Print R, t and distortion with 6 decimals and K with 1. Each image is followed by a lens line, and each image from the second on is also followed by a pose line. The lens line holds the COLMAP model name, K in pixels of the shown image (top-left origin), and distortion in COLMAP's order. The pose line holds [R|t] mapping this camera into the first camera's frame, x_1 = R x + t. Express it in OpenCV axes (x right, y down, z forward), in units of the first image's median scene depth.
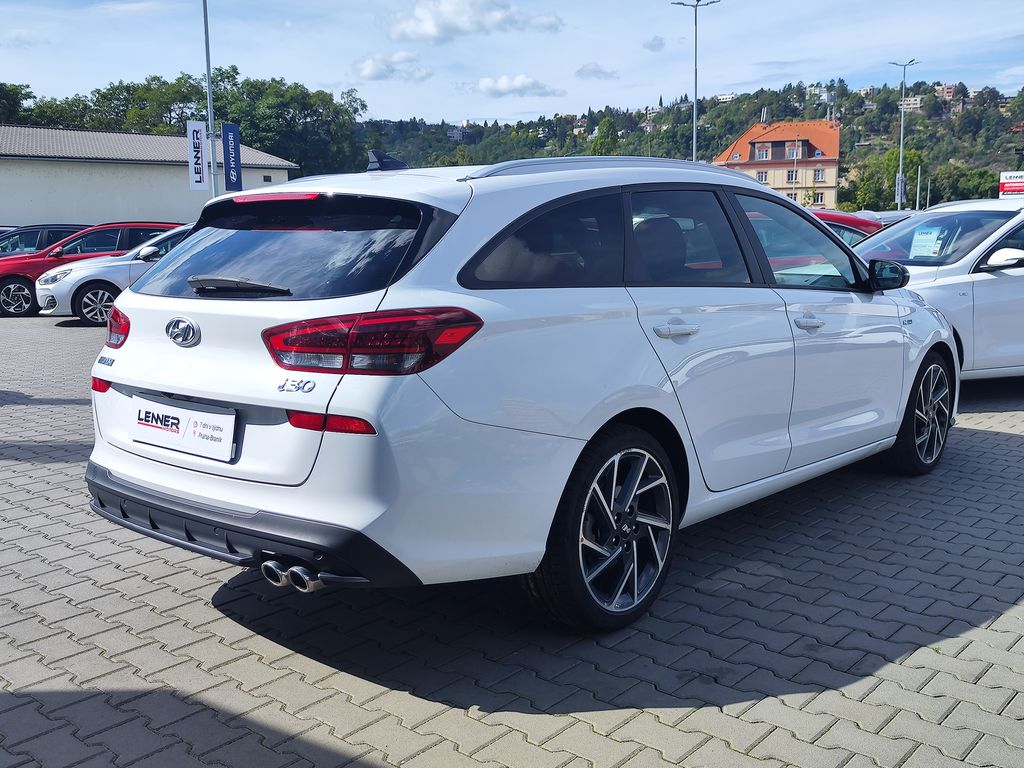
lens RADIAL K [[1025.6, 0, 514.6], [0, 1025.6, 382.1], [0, 0, 1]] dist [0.006627, 0.000000]
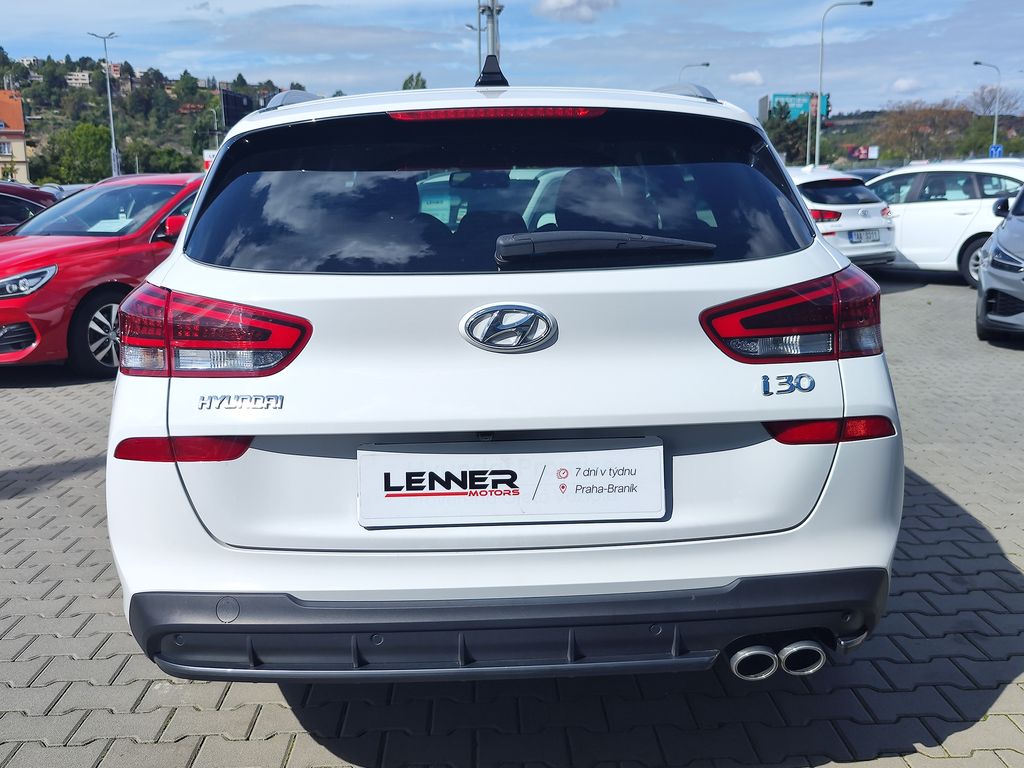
lens RADIAL K [[1025.6, 0, 511.6], [0, 1025.6, 384.8], [0, 0, 1]] dist [0.006627, 0.000000]
pose [[0.735625, -0.124509, 0.665848, -0.742376], [0.108722, 0.991921, 0.065367, -0.056239], [-0.668607, 0.024306, 0.743218, 0.561168]]
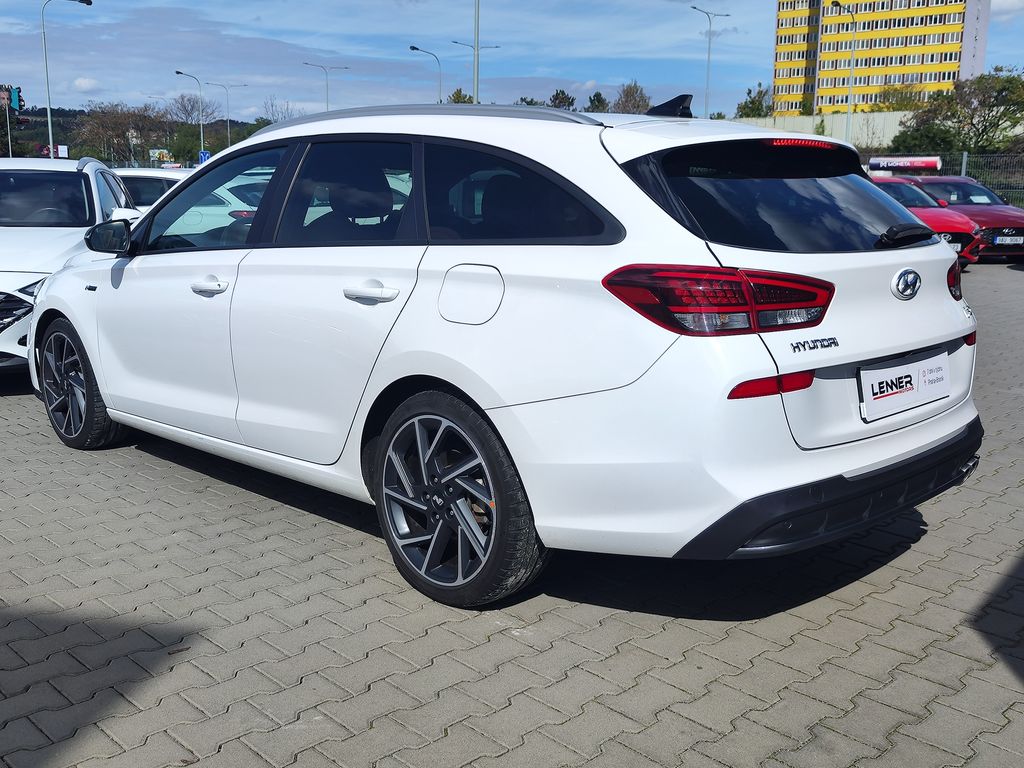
lens RADIAL K [[1025.6, 0, 507.9], [0, 1025.6, 383.7], [0, 0, 1]] dist [0.006627, 0.000000]
pose [[0.076398, -0.171401, 0.982235, -1.331427], [0.138247, 0.977420, 0.159808, -0.165909], [-0.987447, 0.123582, 0.098369, 1.308177]]
